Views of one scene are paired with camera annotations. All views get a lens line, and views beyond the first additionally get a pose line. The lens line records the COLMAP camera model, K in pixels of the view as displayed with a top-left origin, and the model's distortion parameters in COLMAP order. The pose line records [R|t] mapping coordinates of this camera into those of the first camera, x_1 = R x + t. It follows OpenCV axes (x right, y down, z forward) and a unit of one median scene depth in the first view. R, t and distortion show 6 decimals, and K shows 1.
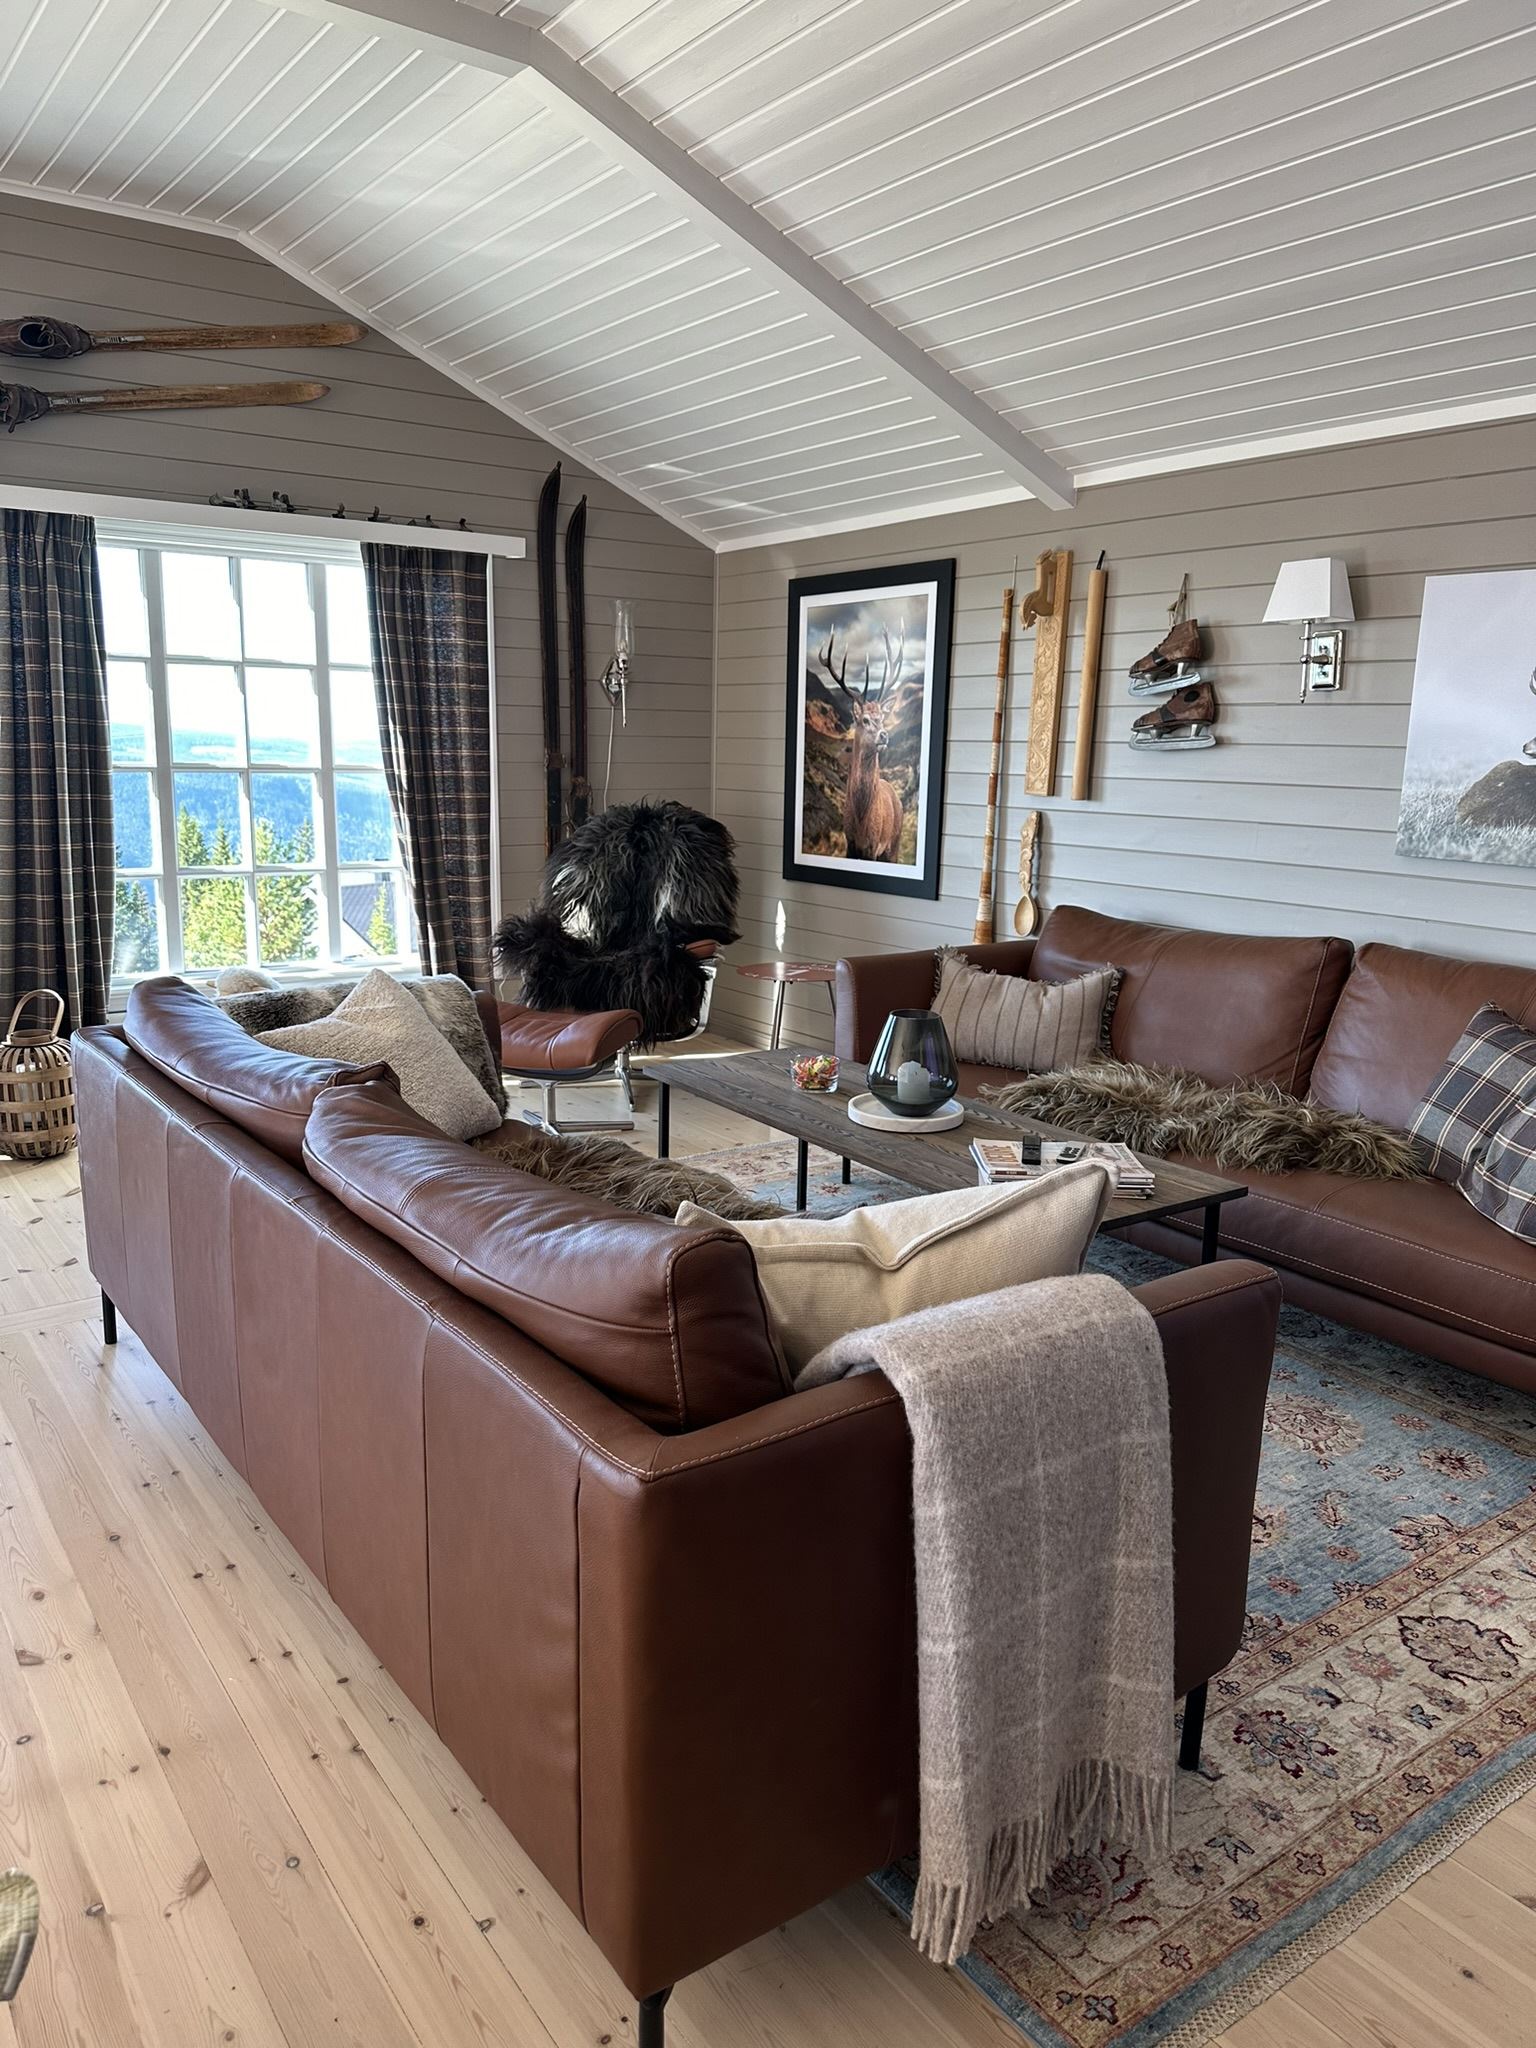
lens RADIAL K [[1447.9, 0, 743.7], [0, 1447.9, 1025.4], [0, 0, 1]] dist [0.096320, -0.175169]
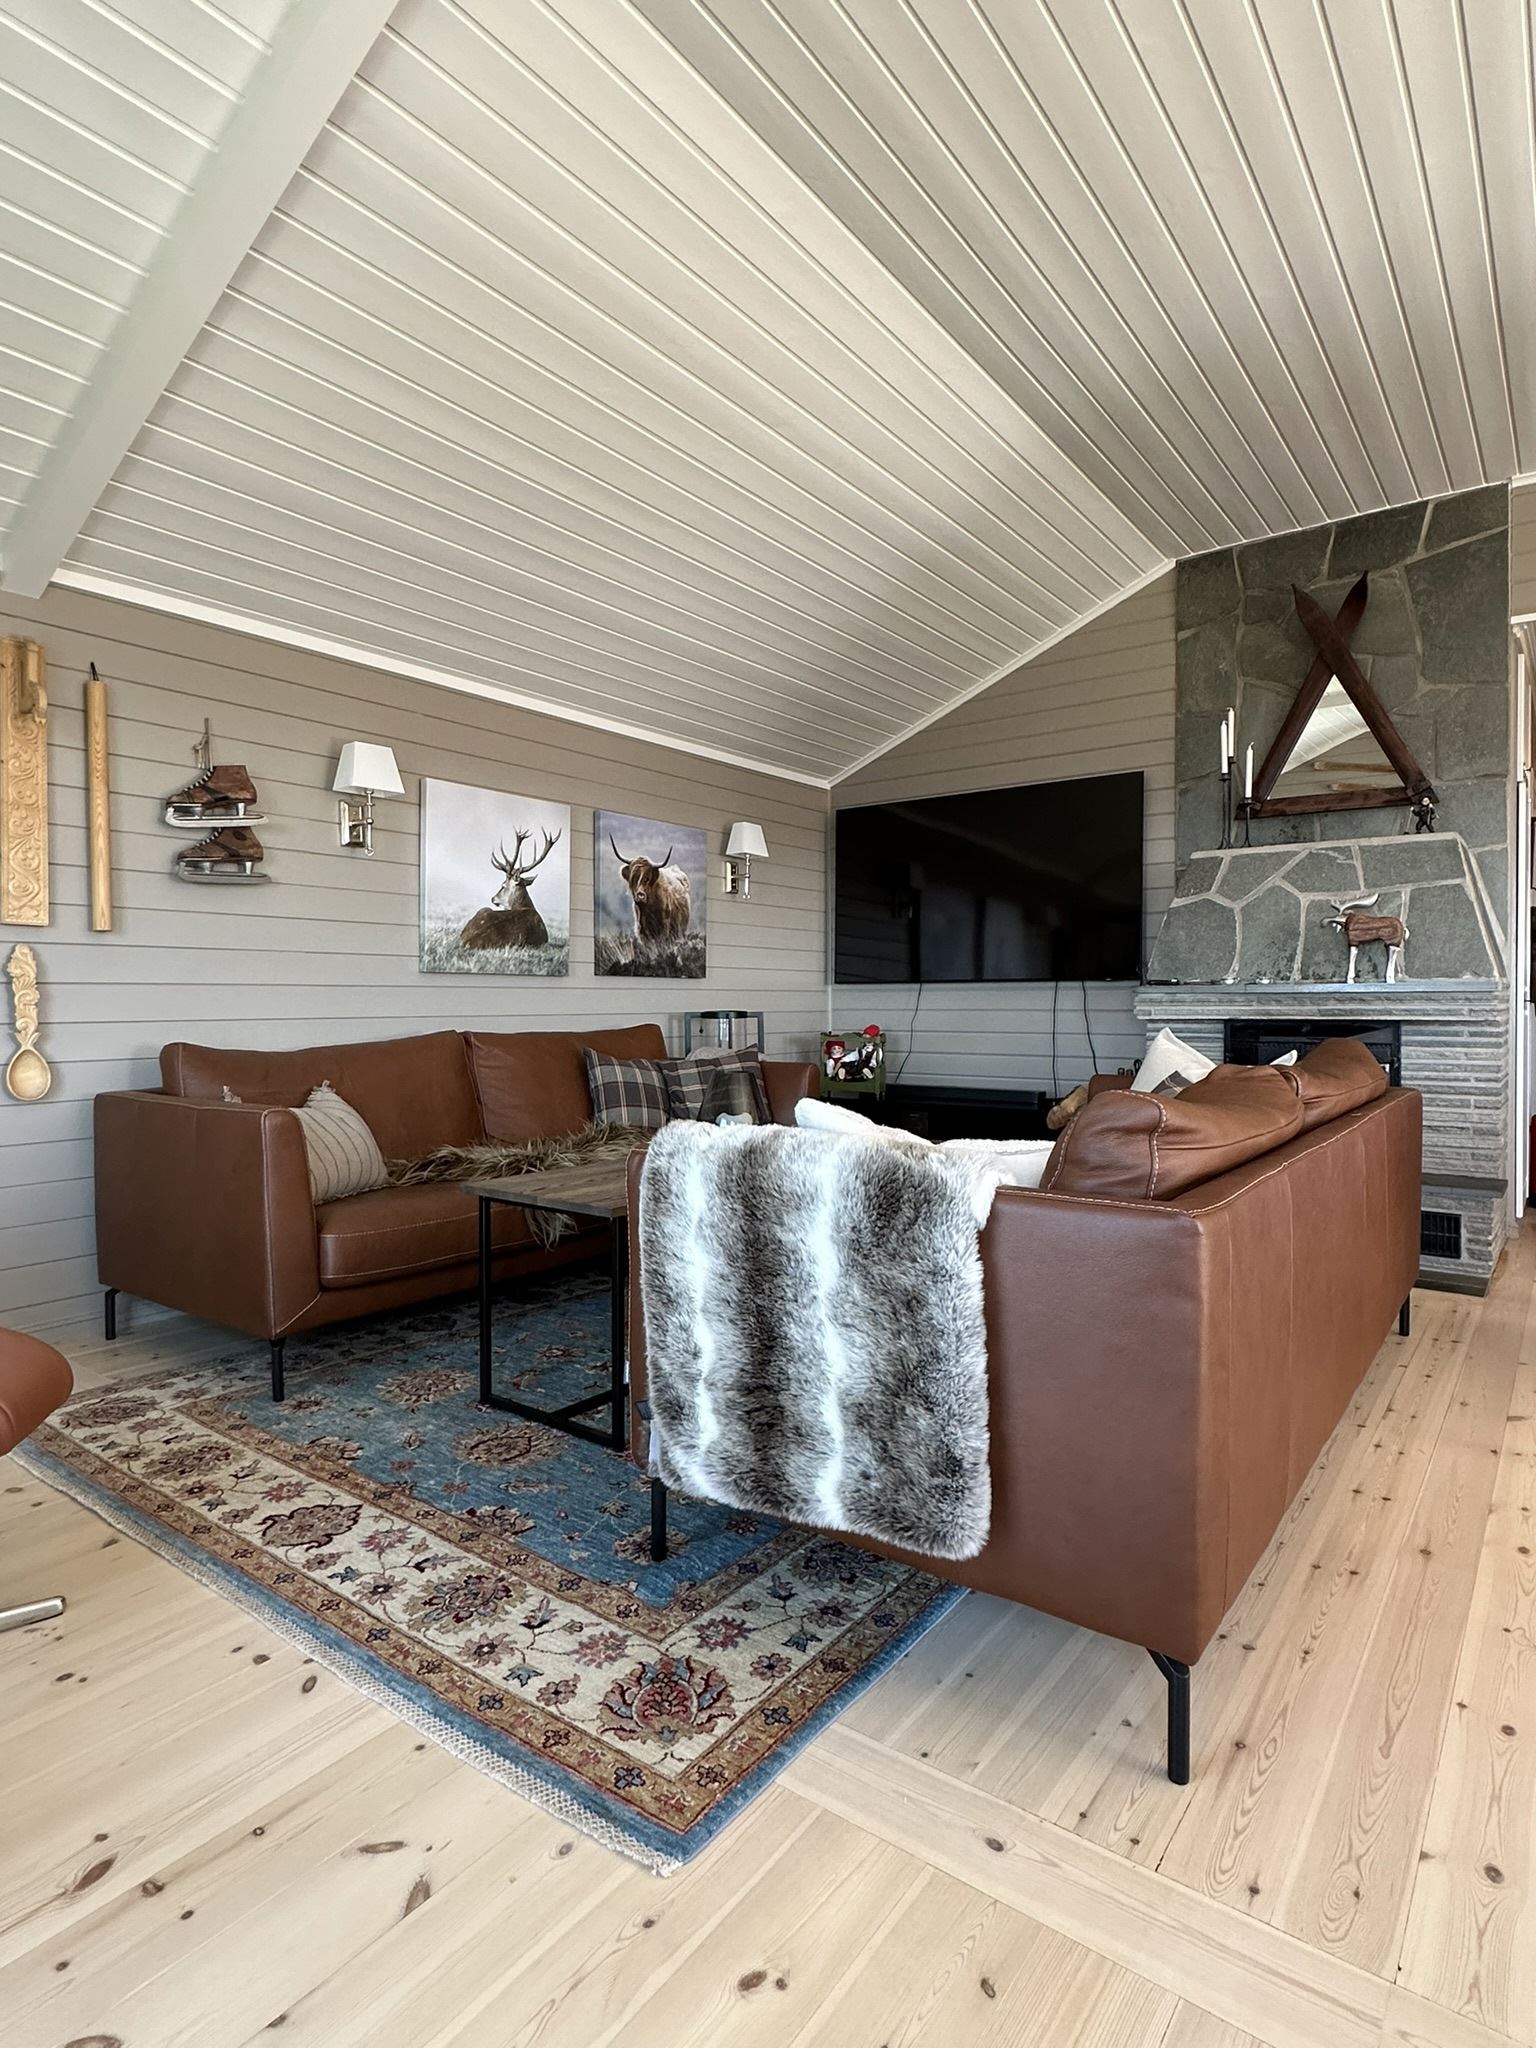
lens RADIAL K [[1101.4, 0, 768.0], [0, 1101.4, 1024.0], [0, 0, 1]] dist [-0.029647, -0.000343]
pose [[-0.309825, -0.036746, 0.950083, -0.661185], [0.185575, 0.977698, 0.098331, -0.113706], [-0.932508, 0.206777, -0.296097, 1.051575]]
